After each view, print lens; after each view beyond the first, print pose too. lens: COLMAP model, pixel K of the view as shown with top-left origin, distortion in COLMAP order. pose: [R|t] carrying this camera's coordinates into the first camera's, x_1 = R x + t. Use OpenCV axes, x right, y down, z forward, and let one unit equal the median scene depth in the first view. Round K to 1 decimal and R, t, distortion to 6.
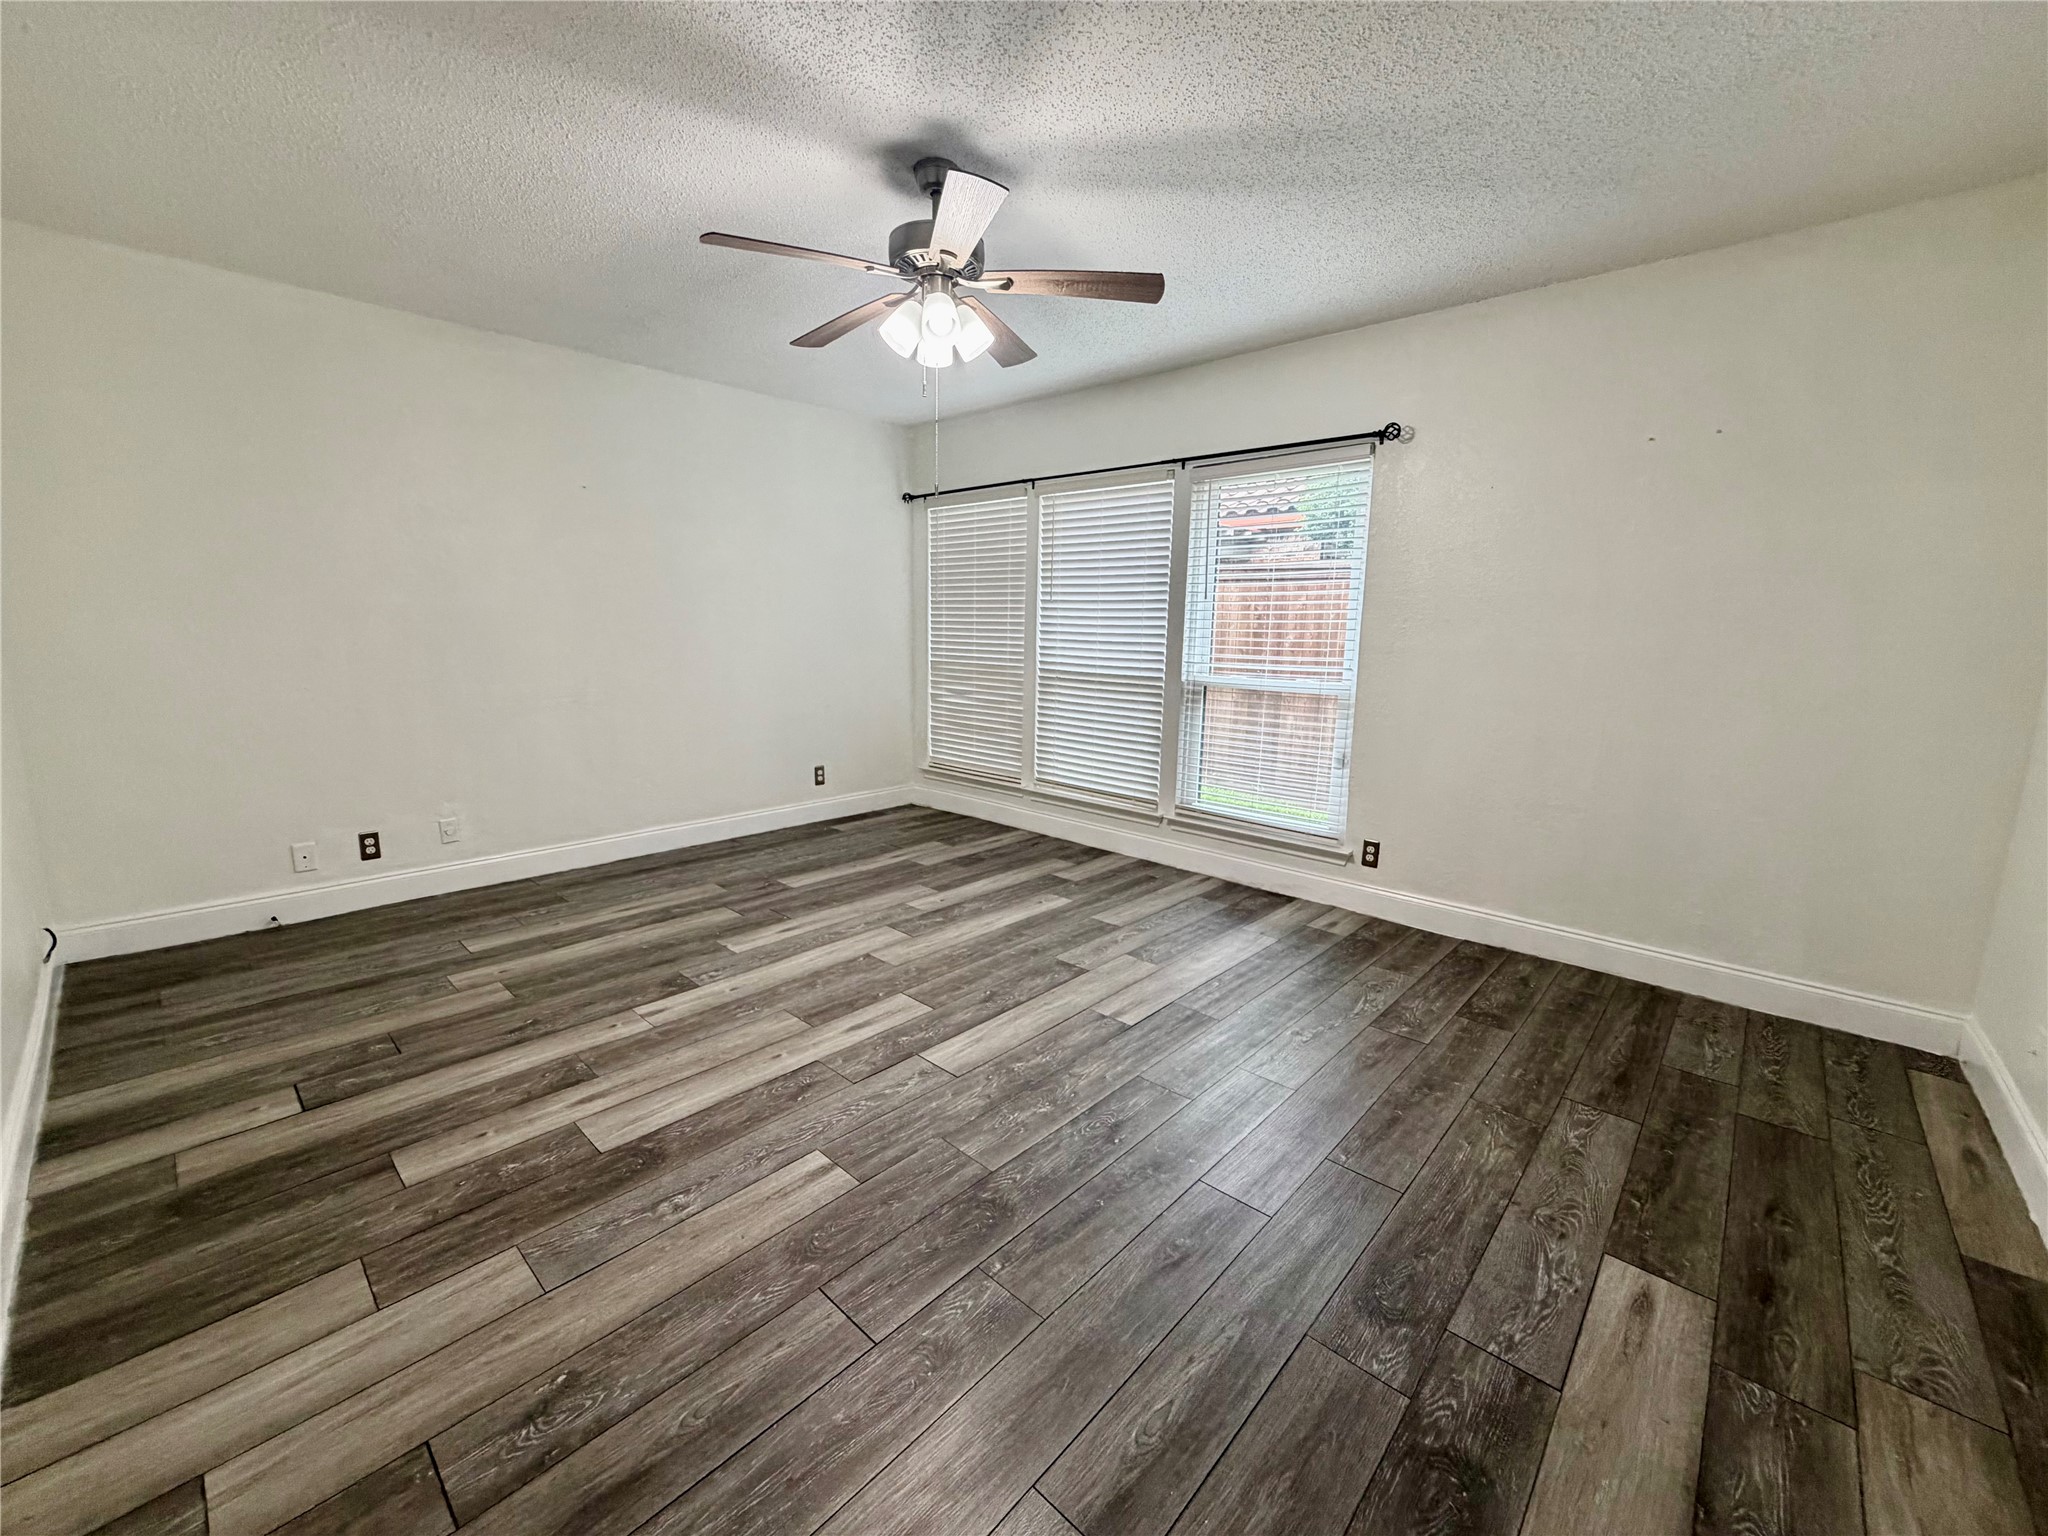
lens RADIAL K [[817.0, 0, 1023.6], [0, 817.0, 770.2], [0, 0, 1]] dist [0.000451, 0.000280]
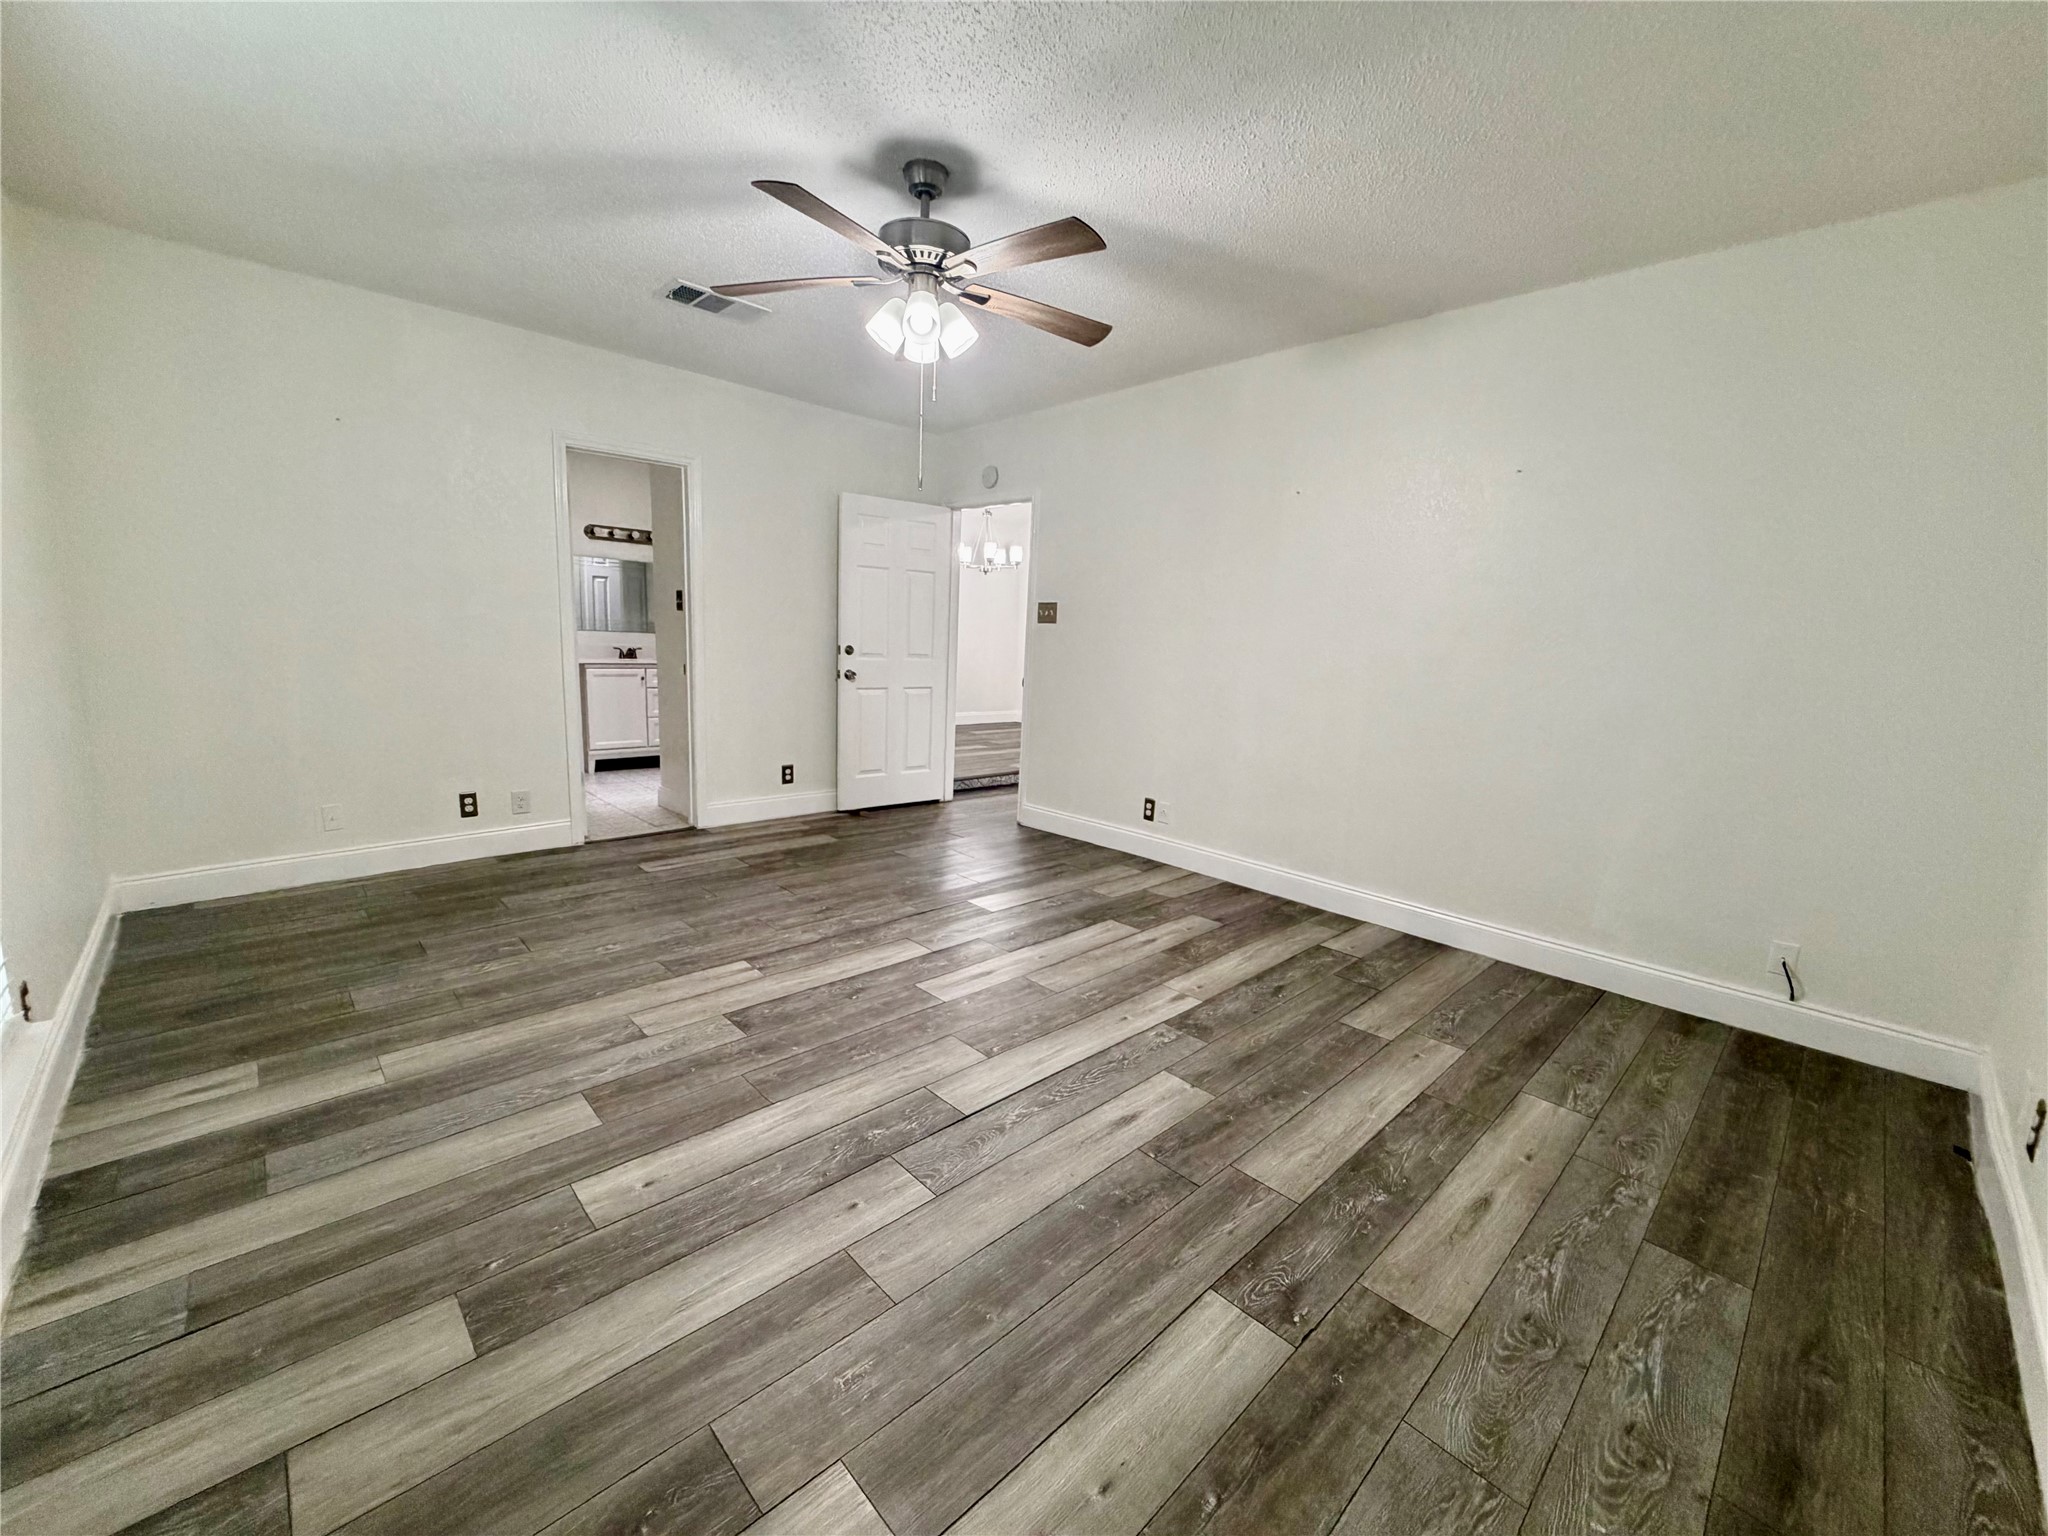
lens RADIAL K [[817.0, 0, 1022.5], [0, 817.0, 761.0], [0, 0, 1]] dist [0.000451, 0.000280]
pose [[-0.996590, -0.063978, 0.052116, -0.265576], [-0.043692, 0.944890, 0.324458, -0.300029], [-0.070002, 0.321075, -0.944463, 1.766526]]
